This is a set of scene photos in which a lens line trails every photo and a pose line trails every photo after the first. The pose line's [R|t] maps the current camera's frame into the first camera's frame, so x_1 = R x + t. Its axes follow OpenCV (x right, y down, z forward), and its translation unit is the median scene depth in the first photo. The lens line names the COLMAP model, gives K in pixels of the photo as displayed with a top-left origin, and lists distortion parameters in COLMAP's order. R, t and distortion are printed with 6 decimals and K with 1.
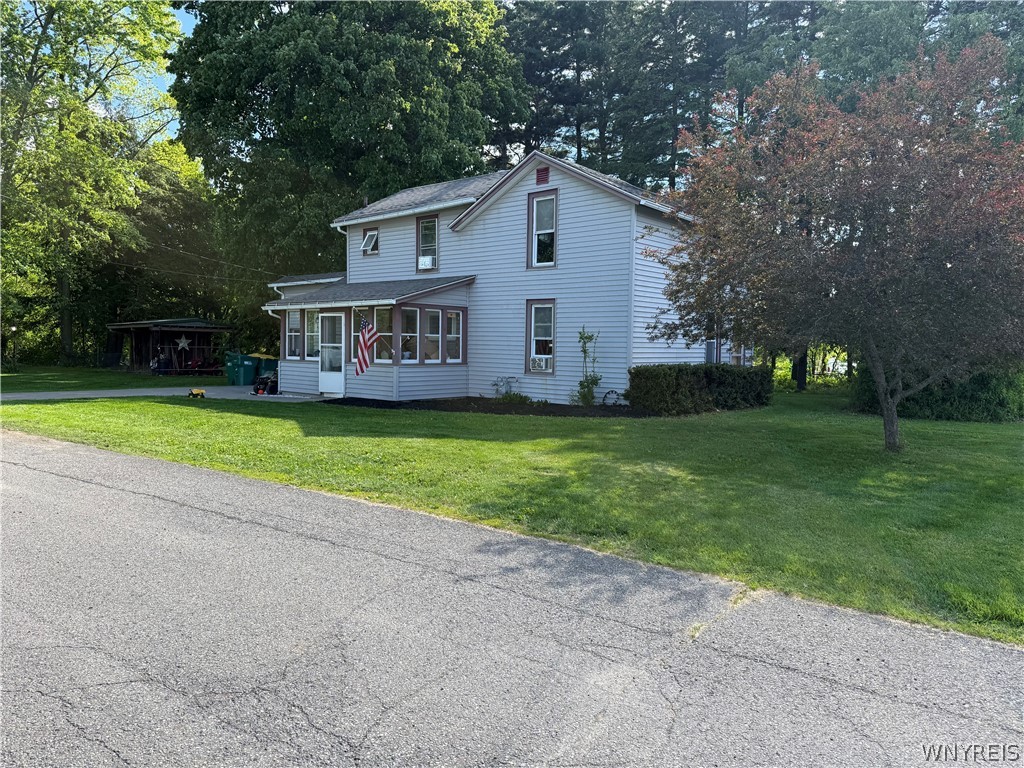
lens RADIAL K [[726.9, 0, 509.8], [0, 726.9, 386.6], [0, 0, 1]] dist [0.007078, -0.006940]
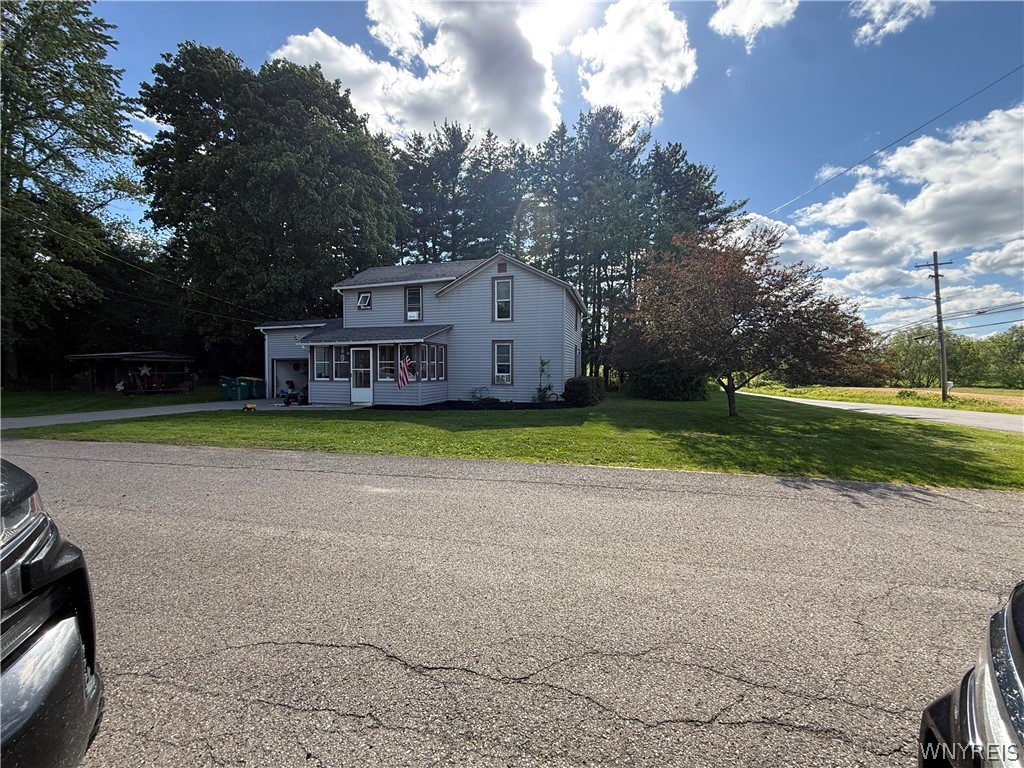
lens RADIAL K [[406.9, 0, 505.4], [0, 406.9, 379.2], [0, 0, 1]] dist [0.002247, 0.000448]
pose [[0.911531, -0.023801, 0.410542, -0.310861], [0.035644, 0.999139, -0.021215, -0.009716], [-0.409684, 0.033971, 0.911595, 0.132915]]
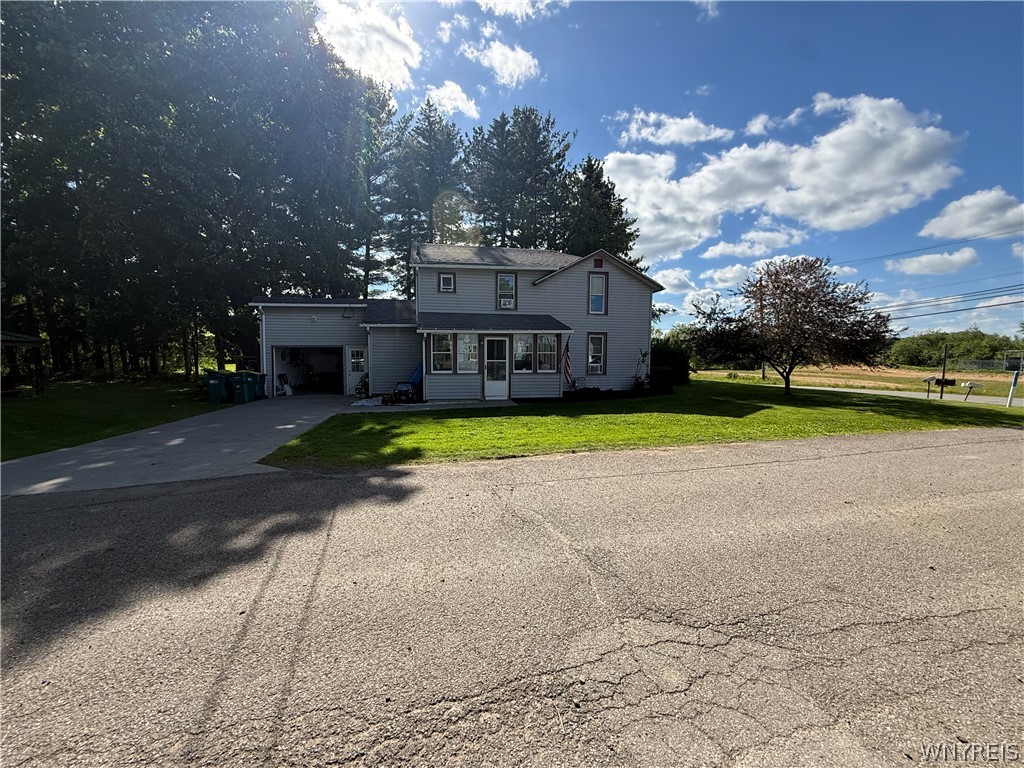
lens RADIAL K [[406.9, 0, 518.7], [0, 406.9, 379.5], [0, 0, 1]] dist [0.002247, 0.000448]
pose [[0.624598, -0.058818, 0.778728, -0.790202], [0.051198, 0.998099, 0.034323, -0.045759], [-0.779266, 0.018431, 0.626422, 0.486082]]
